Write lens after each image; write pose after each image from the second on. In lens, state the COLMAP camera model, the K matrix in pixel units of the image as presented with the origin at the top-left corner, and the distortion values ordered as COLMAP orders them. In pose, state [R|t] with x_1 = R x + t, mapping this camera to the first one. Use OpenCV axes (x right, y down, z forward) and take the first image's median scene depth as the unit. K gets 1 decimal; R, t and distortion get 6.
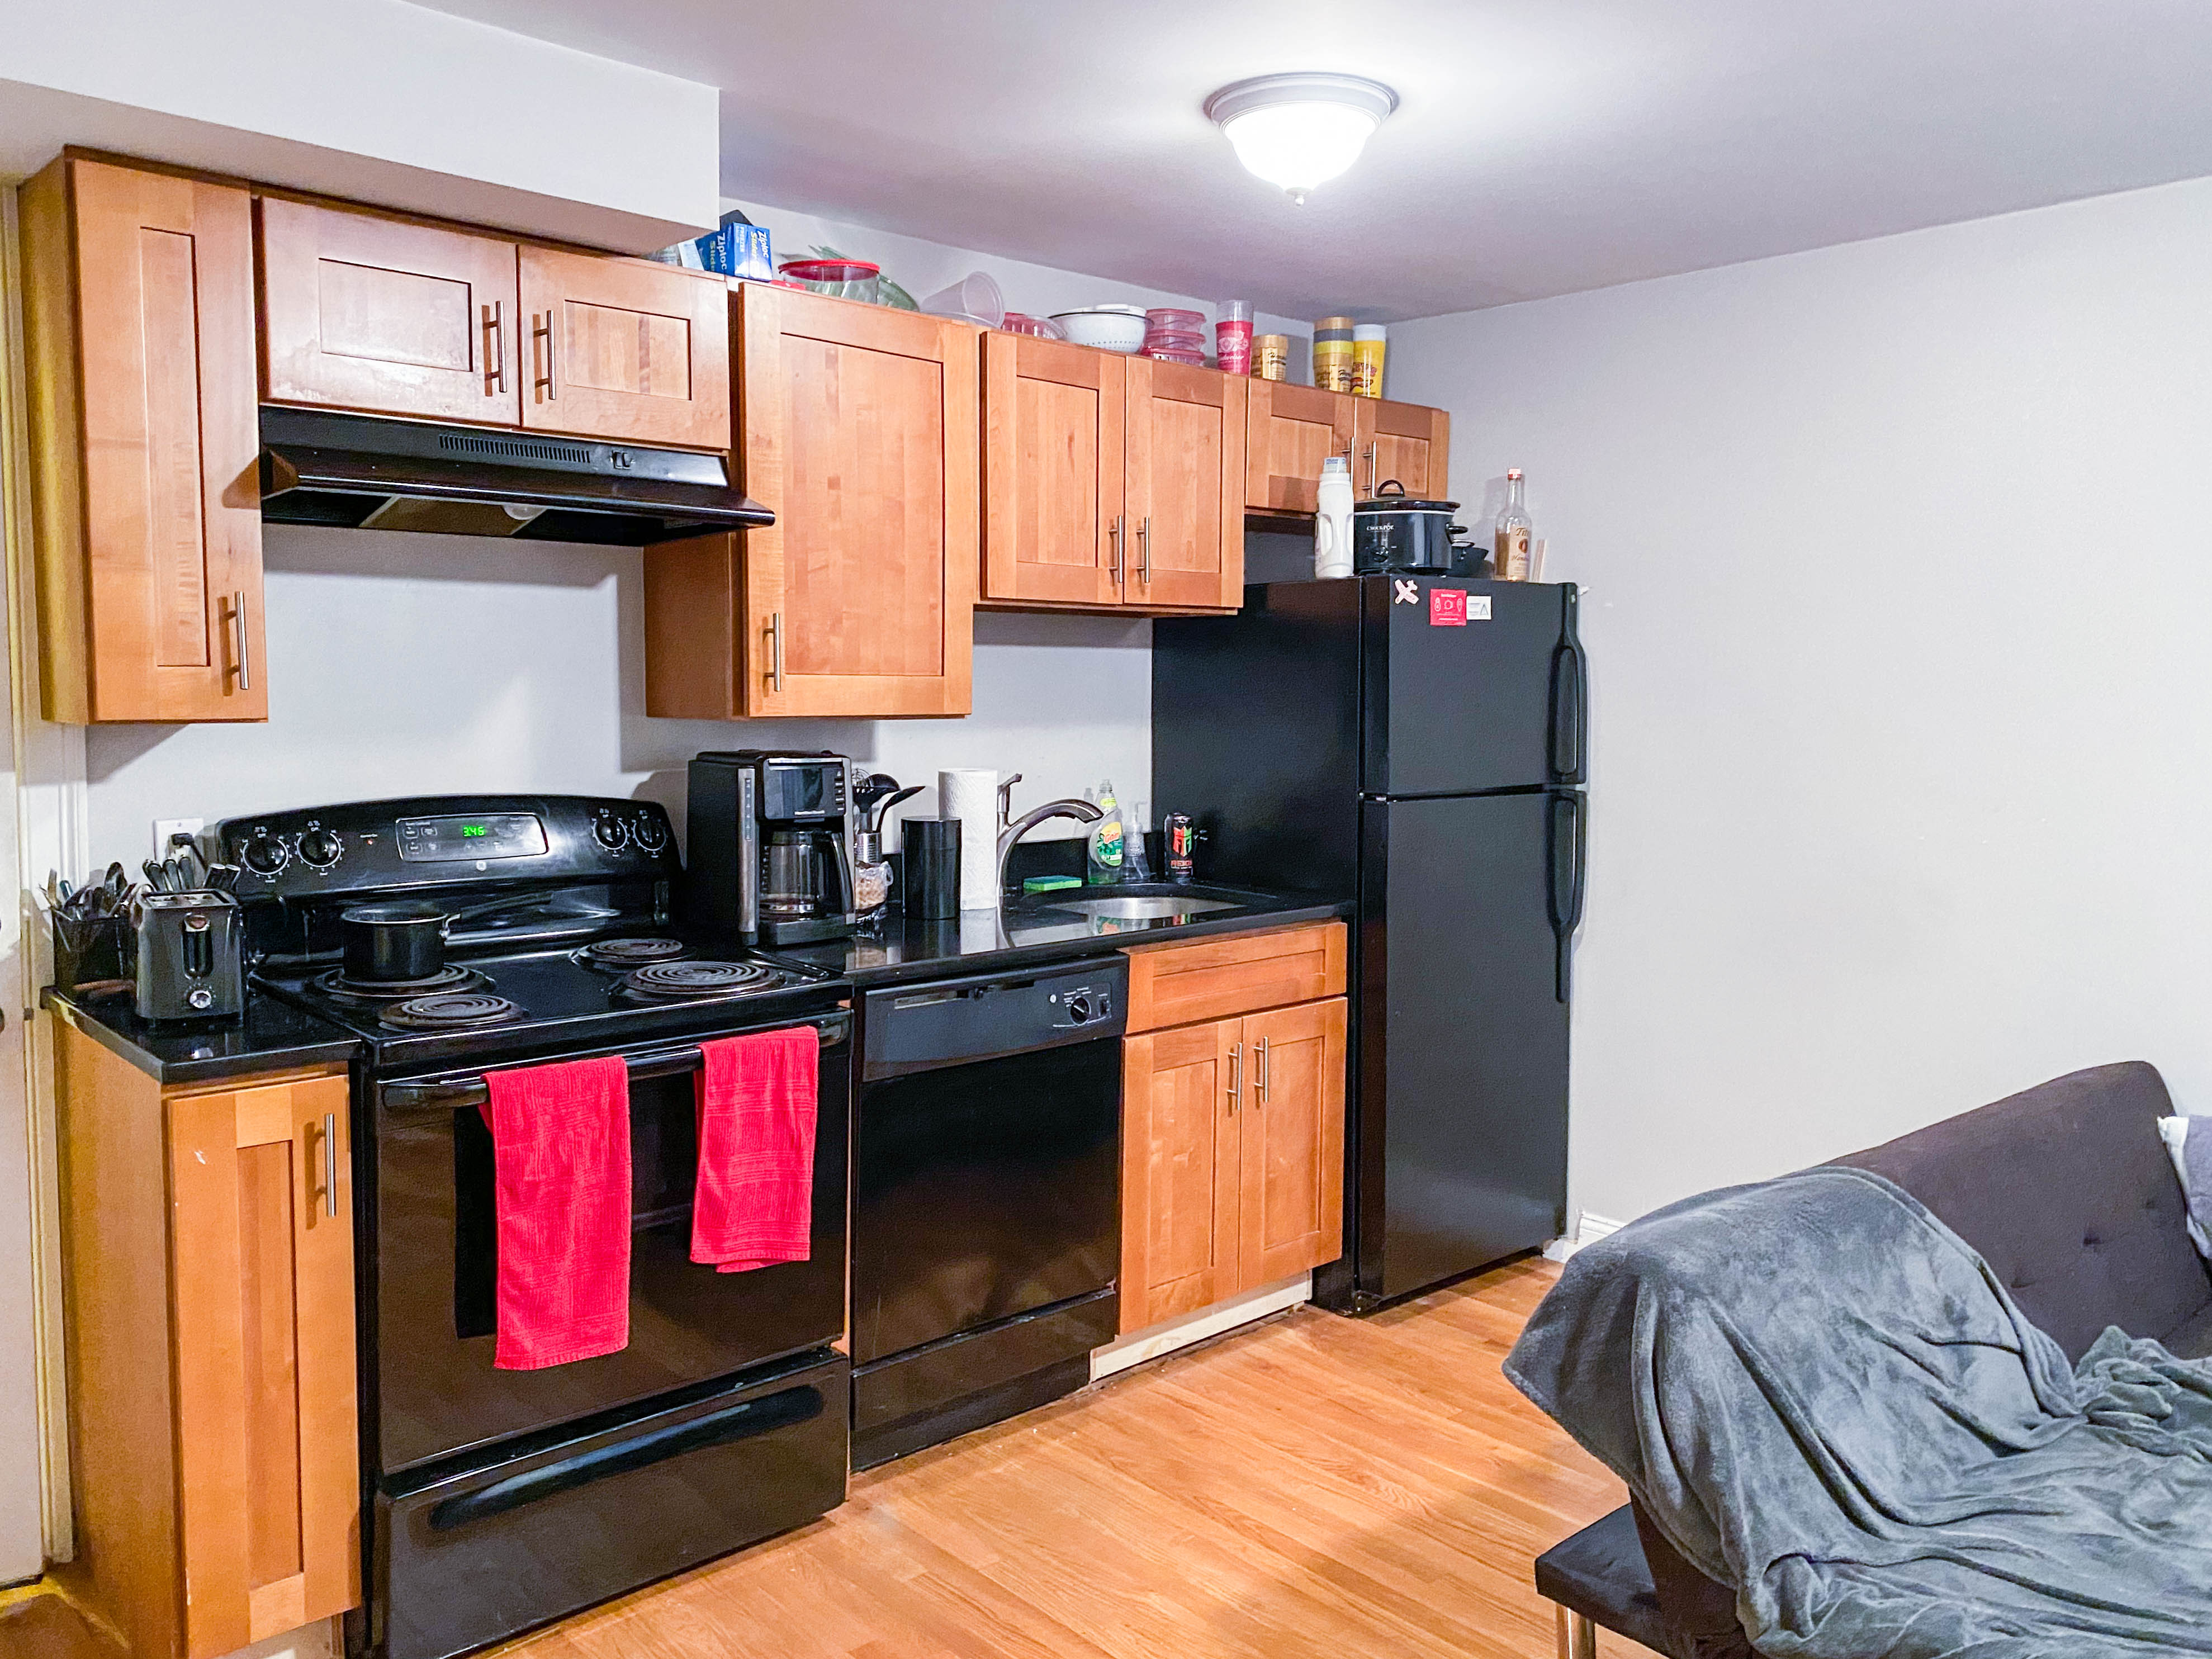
lens RADIAL K [[1691.3, 0, 1106.0], [0, 1691.3, 829.5], [0, 0, 1]] dist [0.037443, -0.008555]
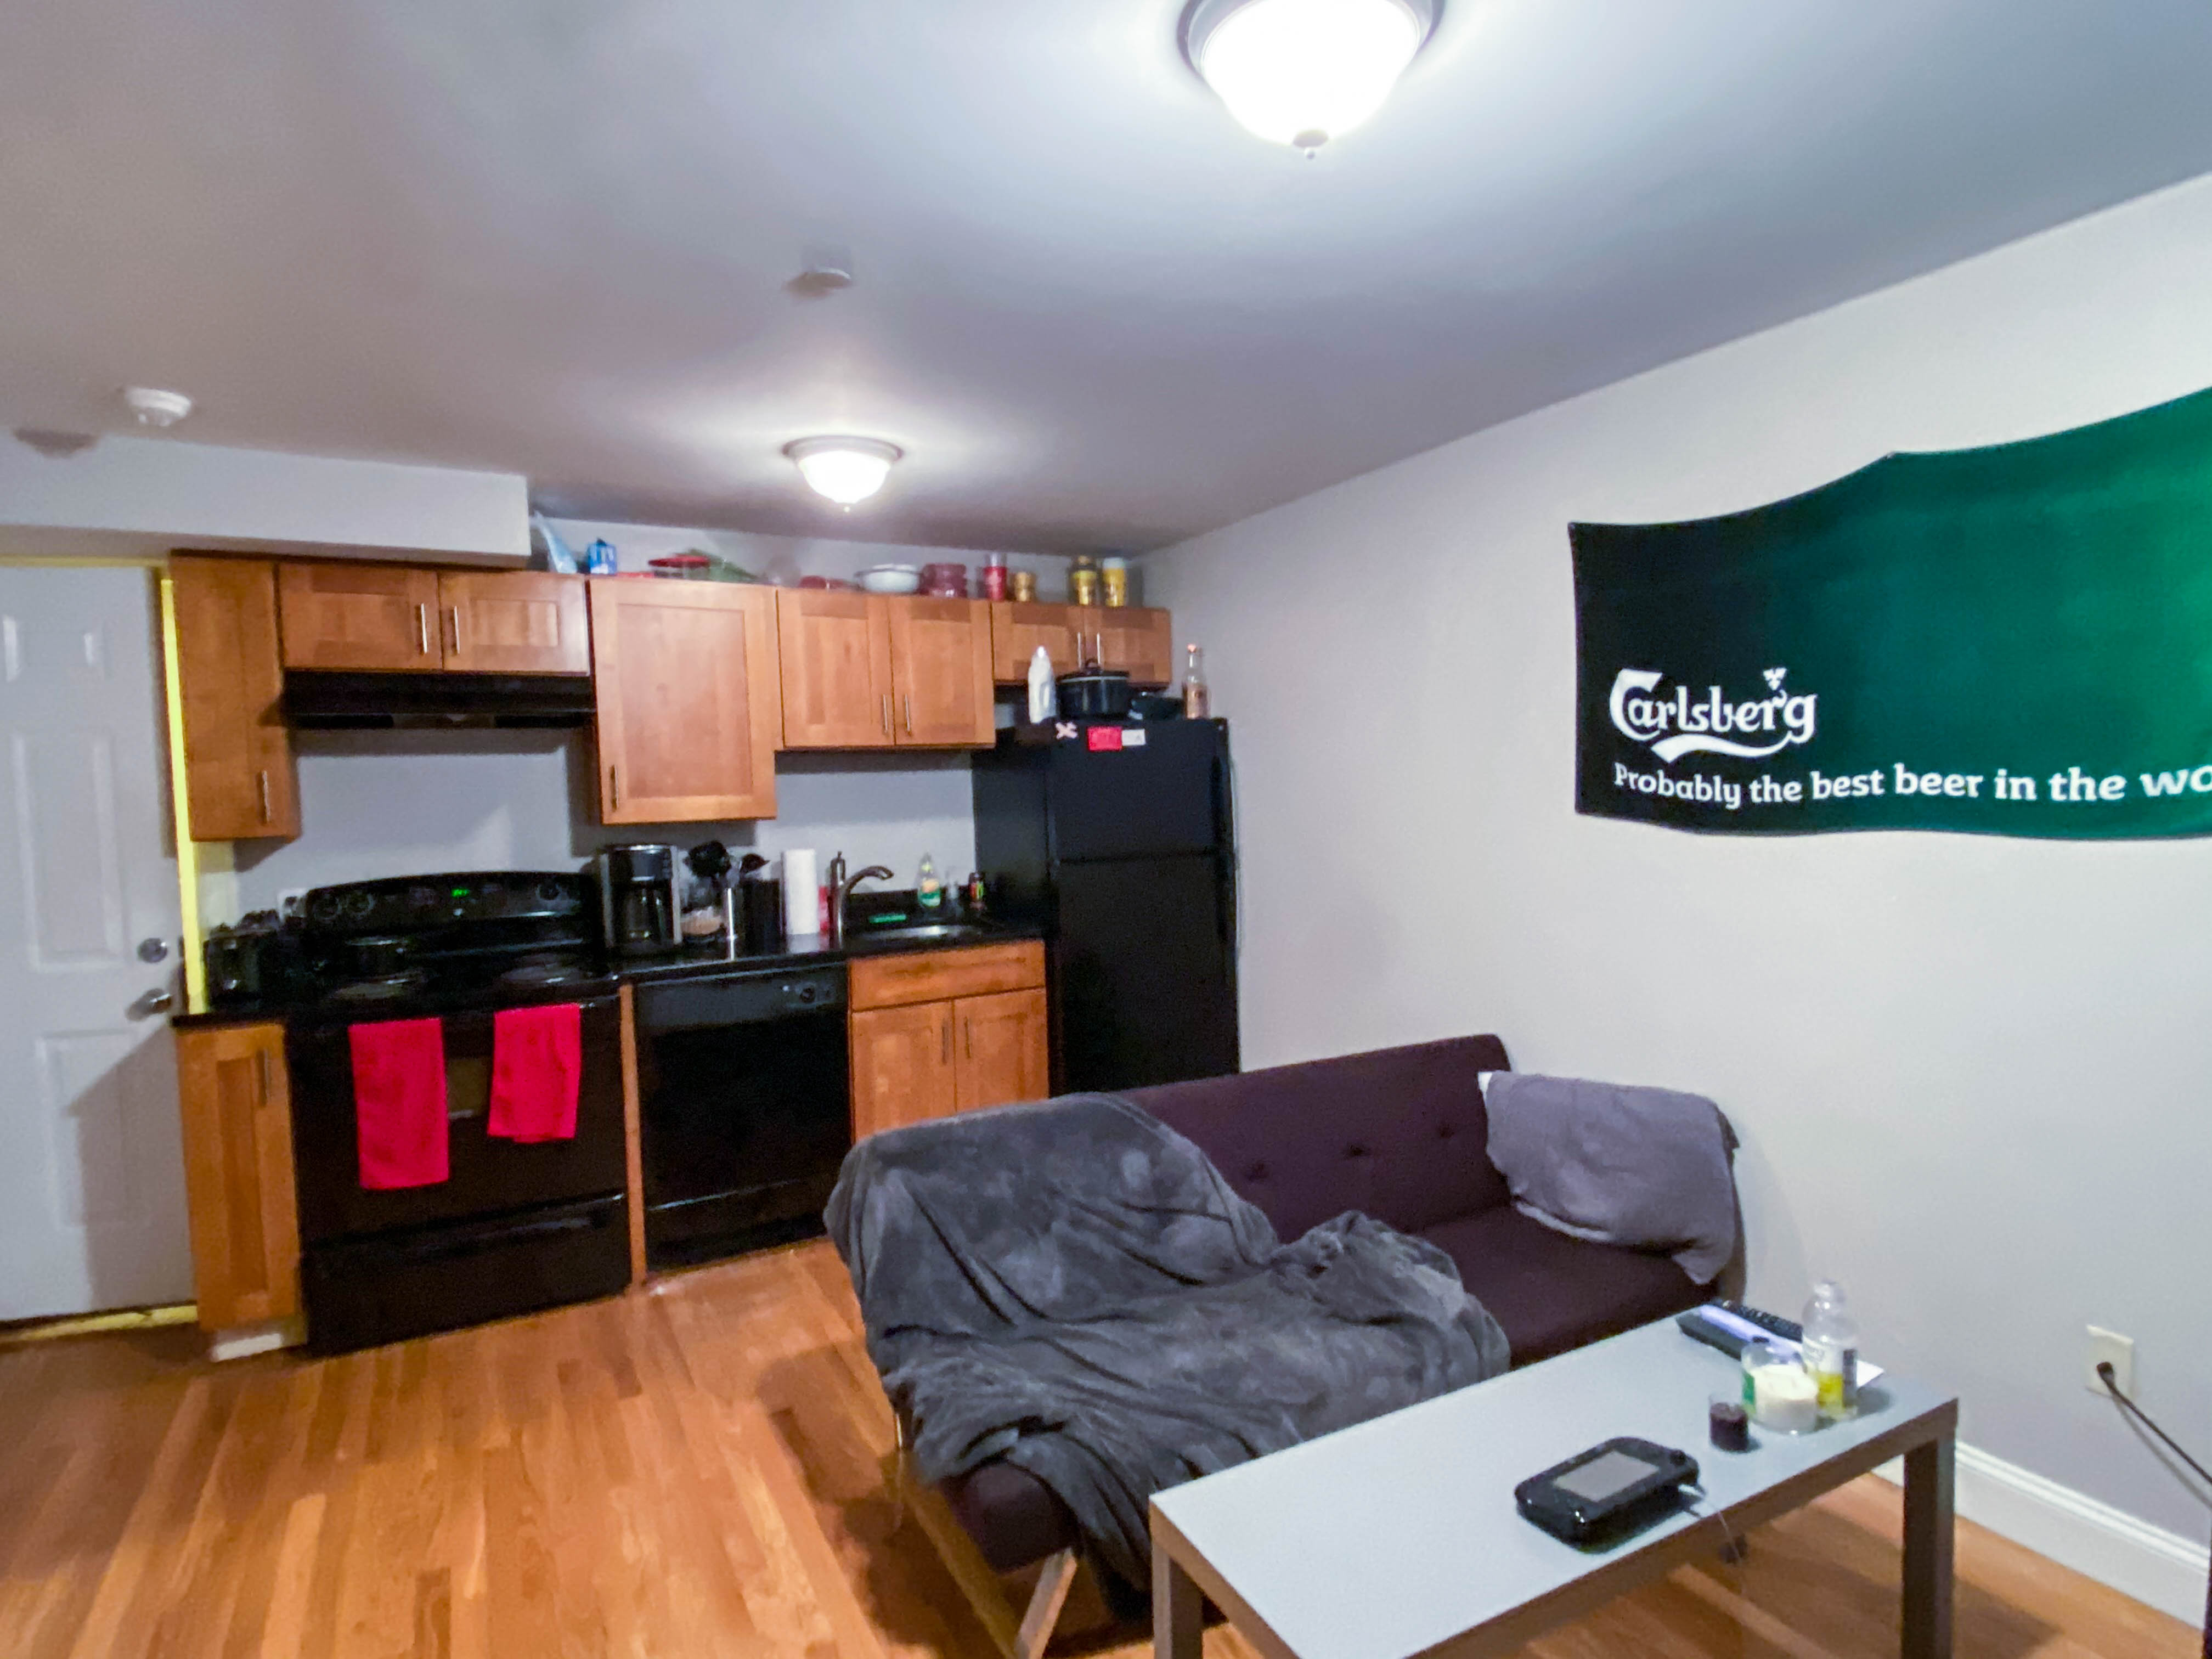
lens RADIAL K [[1143.5, 0, 1106.0], [0, 1143.5, 829.5], [0, 0, 1]] dist [0.056821, -0.069660]
pose [[0.973462, -0.028272, -0.227095, 0.456866], [0.017951, 0.998715, -0.047389, 0.003053], [0.228143, 0.042055, 0.972719, -0.024580]]
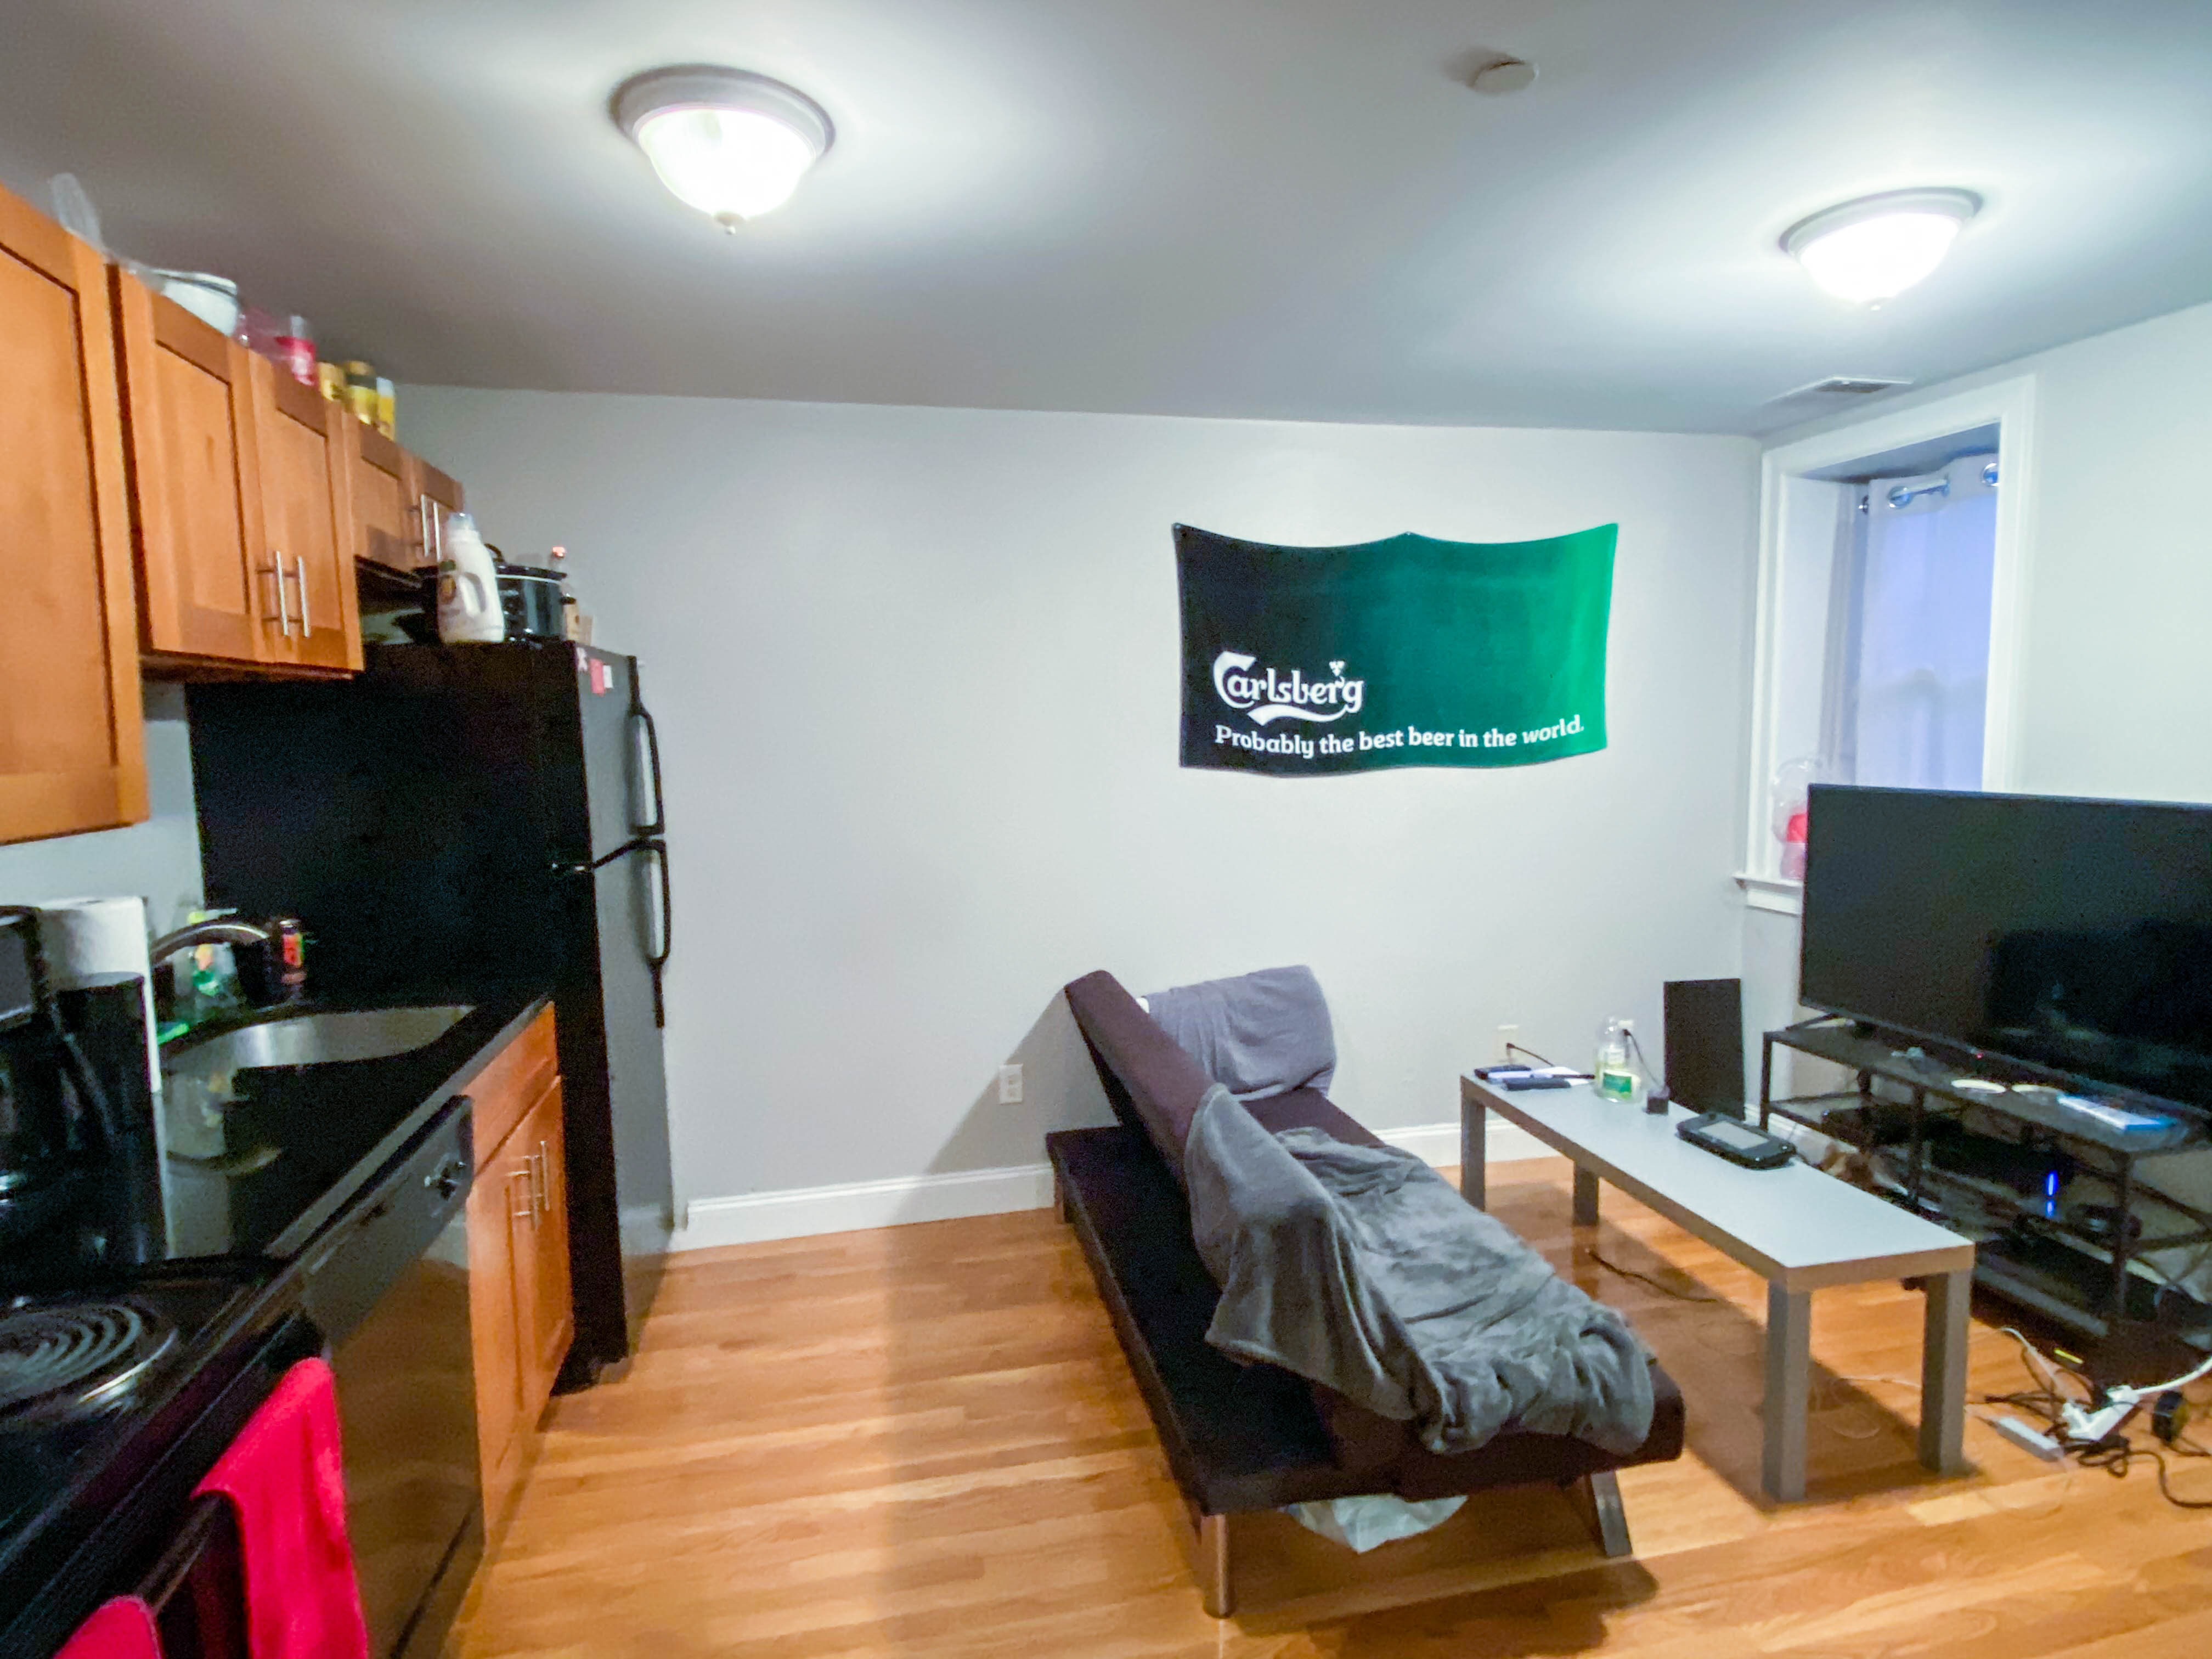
lens RADIAL K [[1143.5, 0, 1106.0], [0, 1143.5, 829.5], [0, 0, 1]] dist [0.056821, -0.069660]
pose [[0.490882, -0.095431, 0.865984, -0.274967], [0.105595, 0.993172, 0.049591, -0.042340], [-0.864803, 0.067100, 0.497607, 0.409419]]
